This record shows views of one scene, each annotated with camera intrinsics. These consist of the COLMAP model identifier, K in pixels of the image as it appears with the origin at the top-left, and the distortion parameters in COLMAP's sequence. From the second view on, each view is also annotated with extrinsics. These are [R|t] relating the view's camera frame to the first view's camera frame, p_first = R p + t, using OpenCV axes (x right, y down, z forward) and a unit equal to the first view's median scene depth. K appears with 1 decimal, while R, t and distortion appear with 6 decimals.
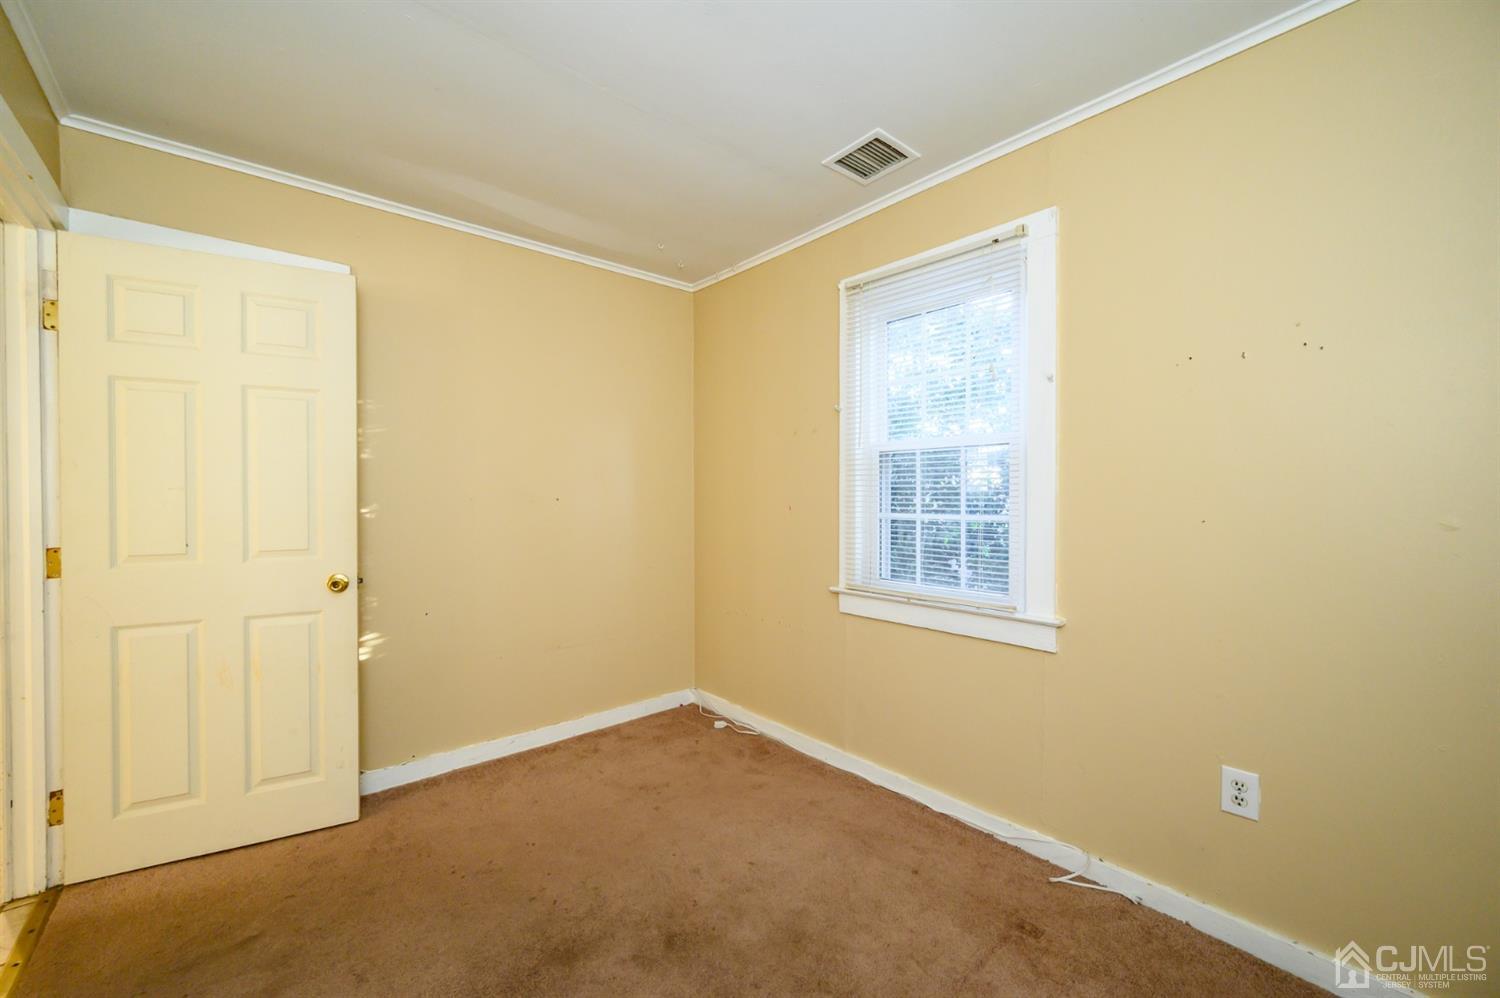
lens RADIAL K [[589.5, 0, 758.1], [0, 589.5, 505.1], [0, 0, 1]] dist [0.001641, -0.000562]
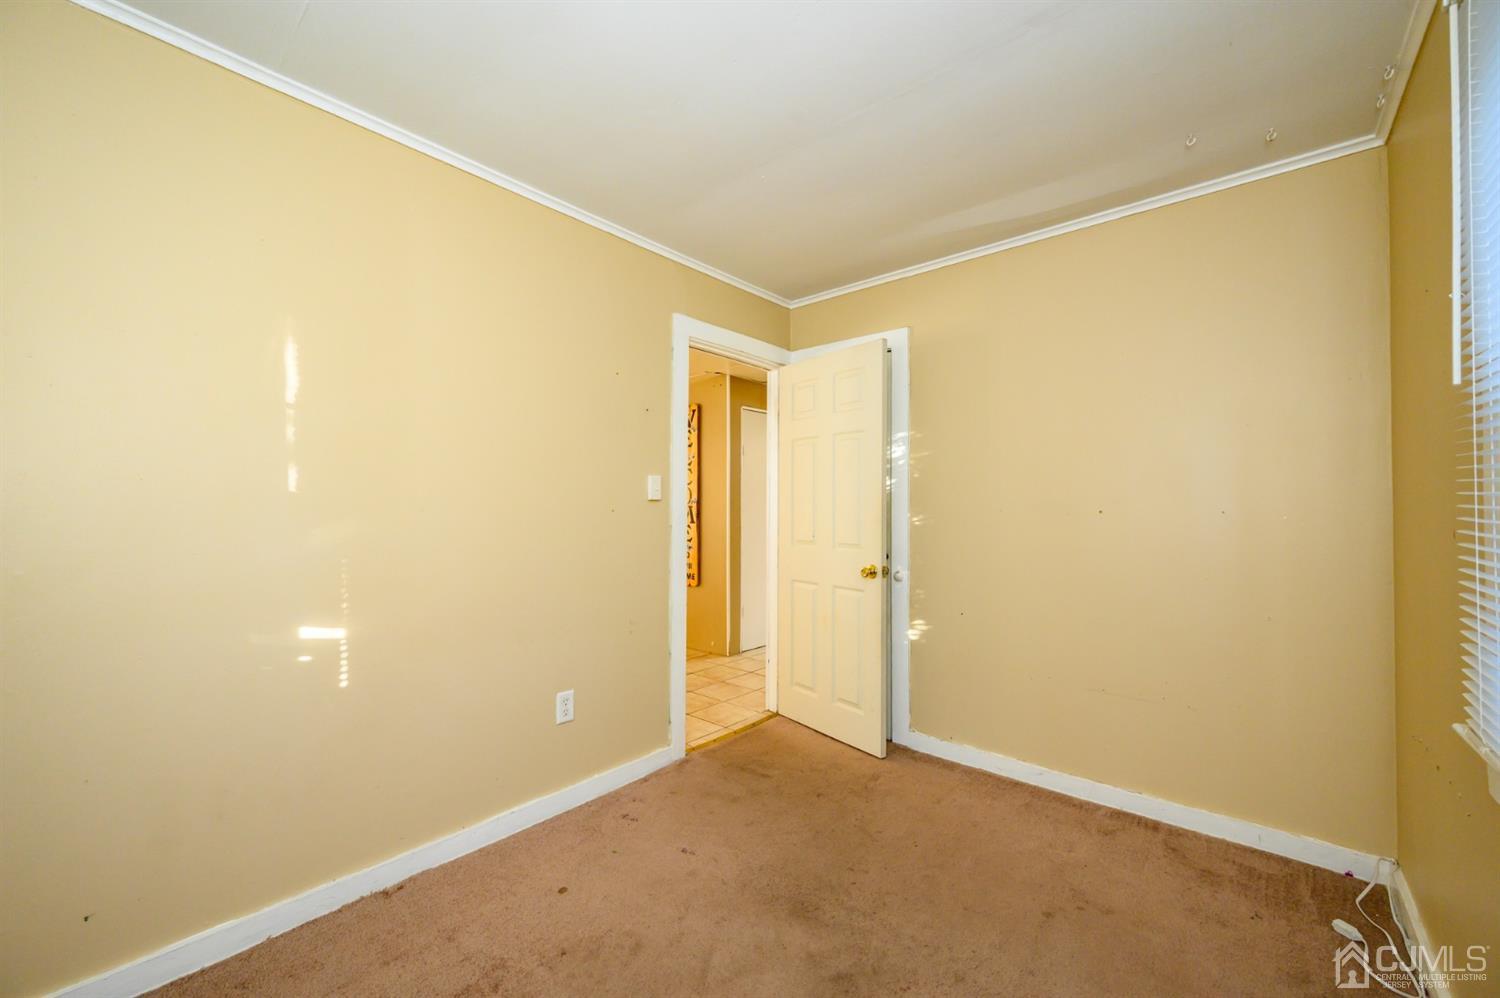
lens RADIAL K [[589.5, 0, 751.3], [0, 589.5, 509.7], [0, 0, 1]] dist [0.001641, -0.000562]
pose [[0.138694, 0.001018, -0.990335, 0.527215], [-0.024556, 0.999696, -0.002411, 0.001111], [0.990031, 0.024653, 0.138676, 0.497598]]
